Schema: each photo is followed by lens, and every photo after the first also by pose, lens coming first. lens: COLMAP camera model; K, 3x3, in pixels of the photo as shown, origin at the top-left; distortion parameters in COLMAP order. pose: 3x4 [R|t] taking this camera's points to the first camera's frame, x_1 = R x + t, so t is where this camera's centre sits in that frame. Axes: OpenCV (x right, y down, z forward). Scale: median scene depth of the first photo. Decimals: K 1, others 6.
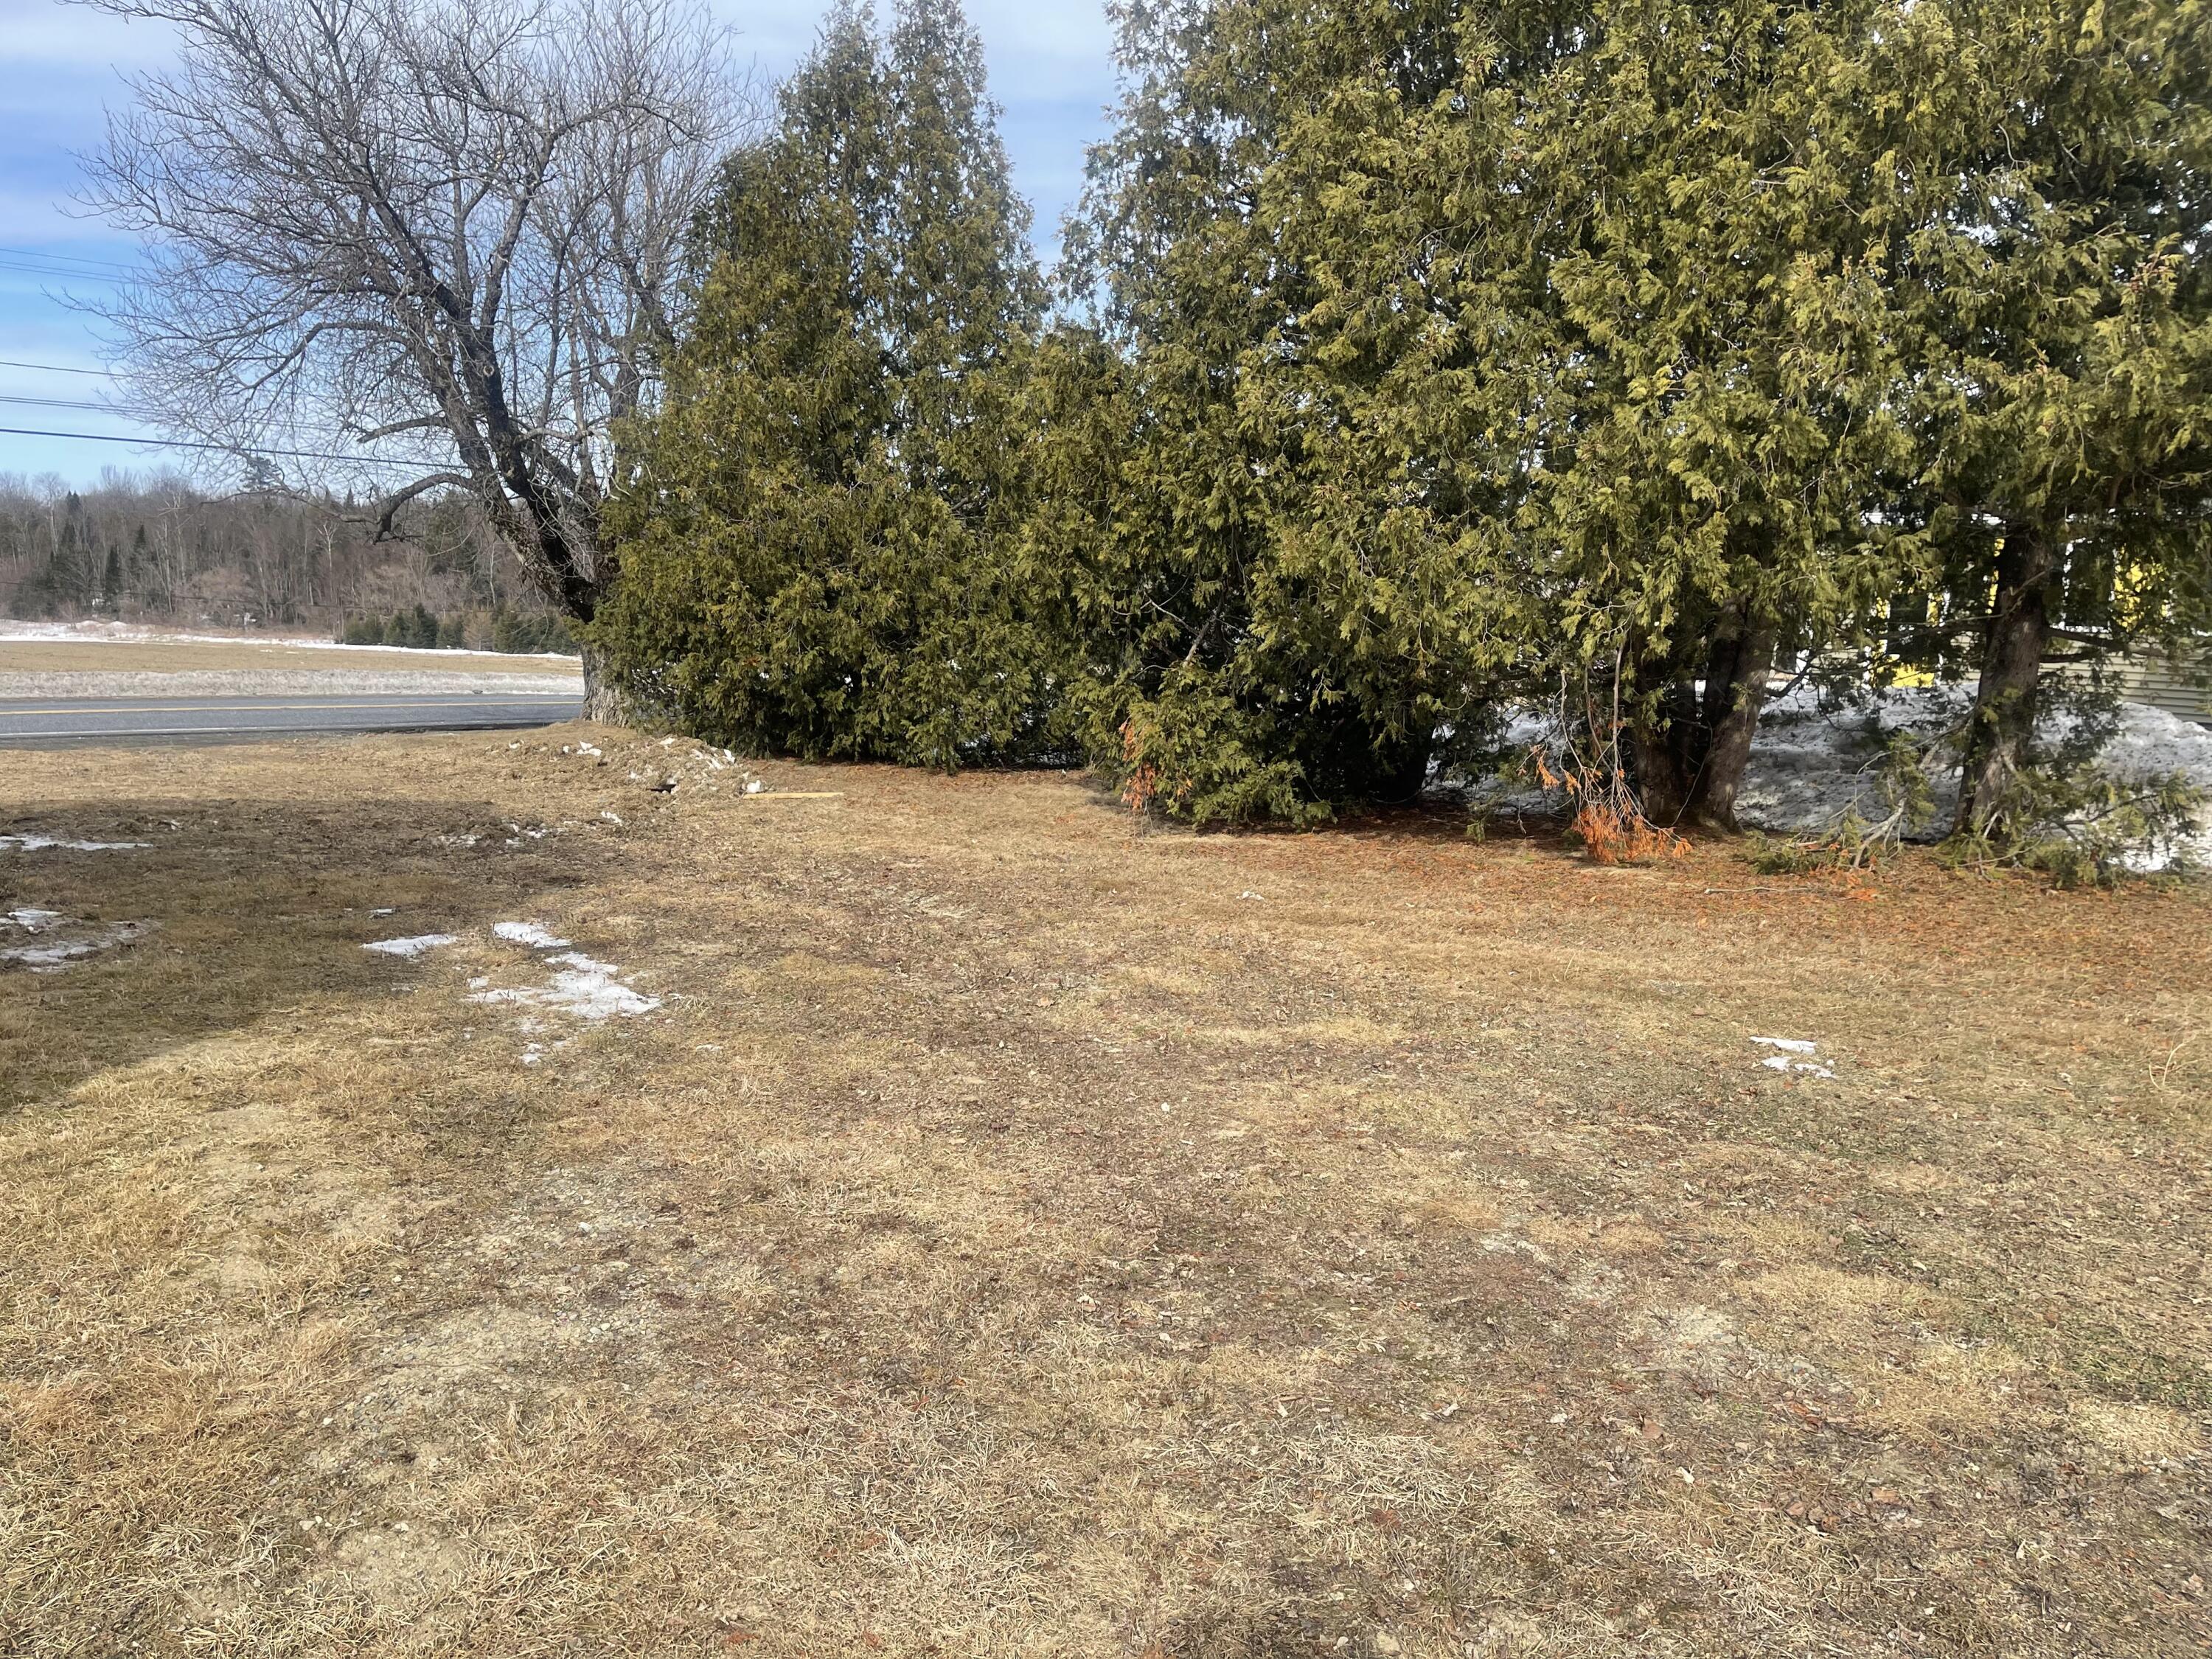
lens RADIAL K [[1660.5, 0, 1096.9], [0, 1660.5, 835.7], [0, 0, 1]] dist [0.004770, -0.004458]
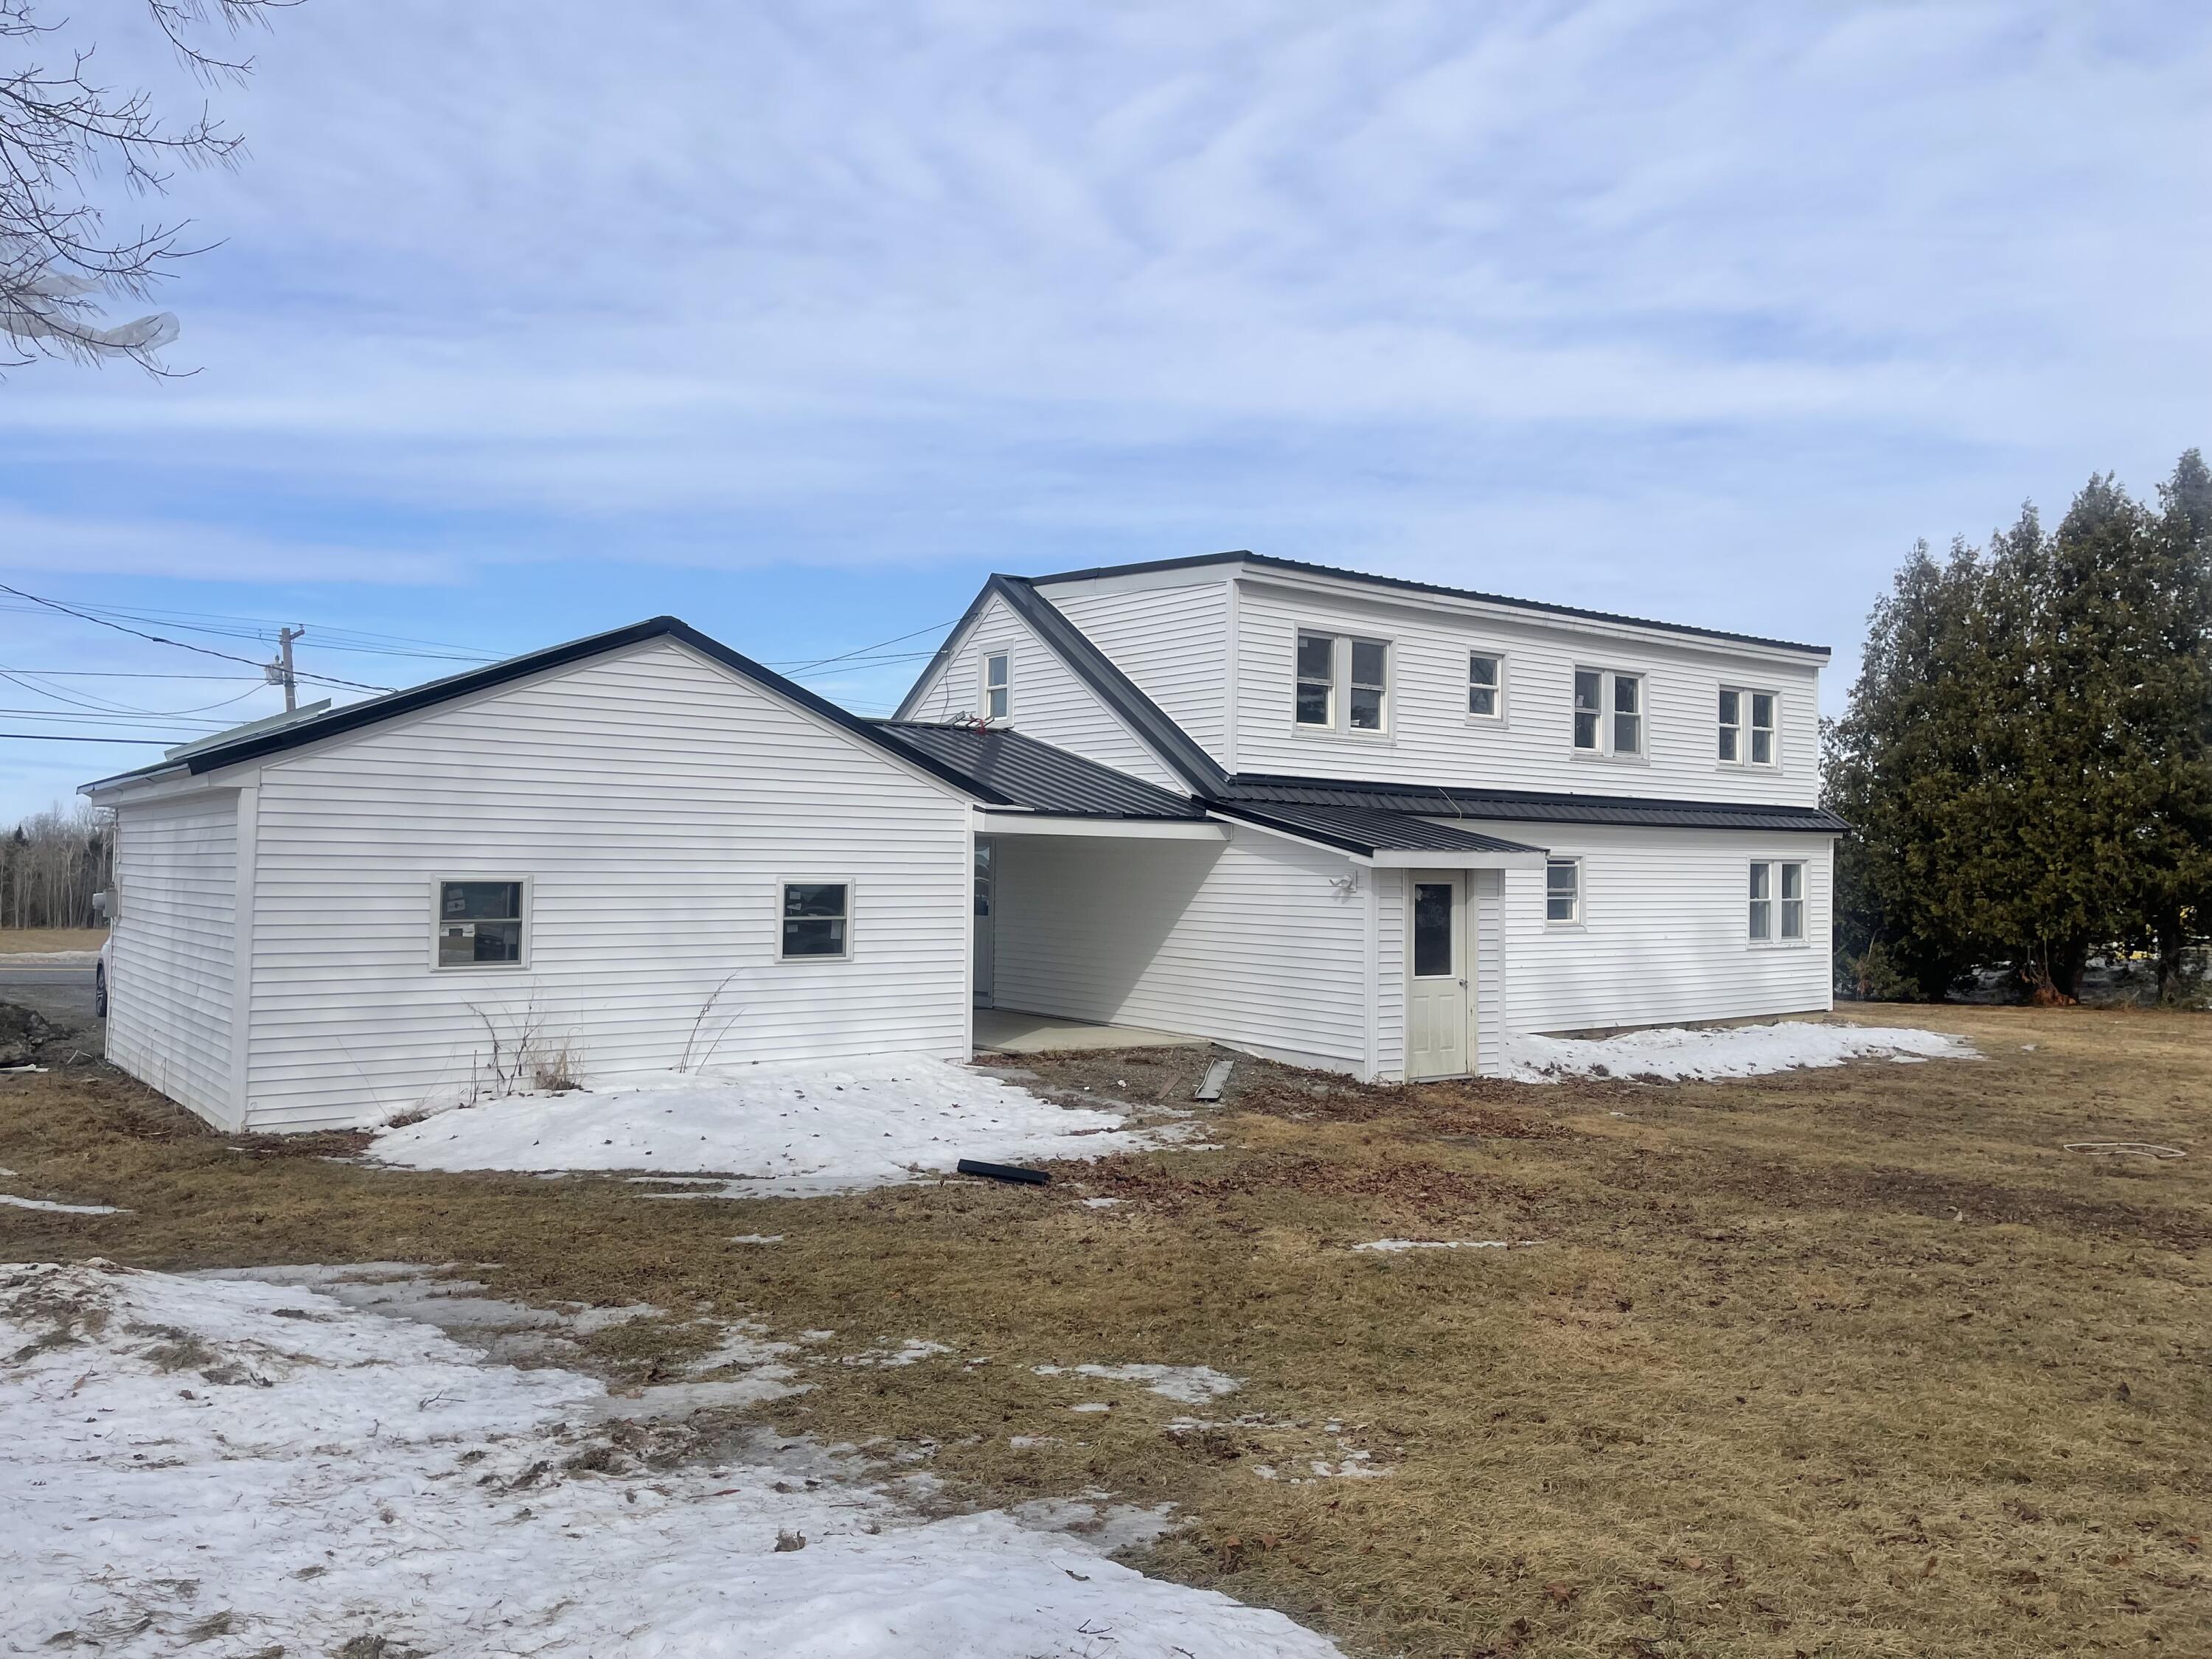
lens RADIAL K [[1660.5, 0, 1112.1], [0, 1660.5, 816.8], [0, 0, 1]] dist [0.004770, -0.004458]
pose [[0.994983, 0.009914, -0.099556, -1.340088], [-0.029142, 0.980648, -0.193597, 0.379513], [0.095710, 0.195527, 0.976017, -2.730601]]
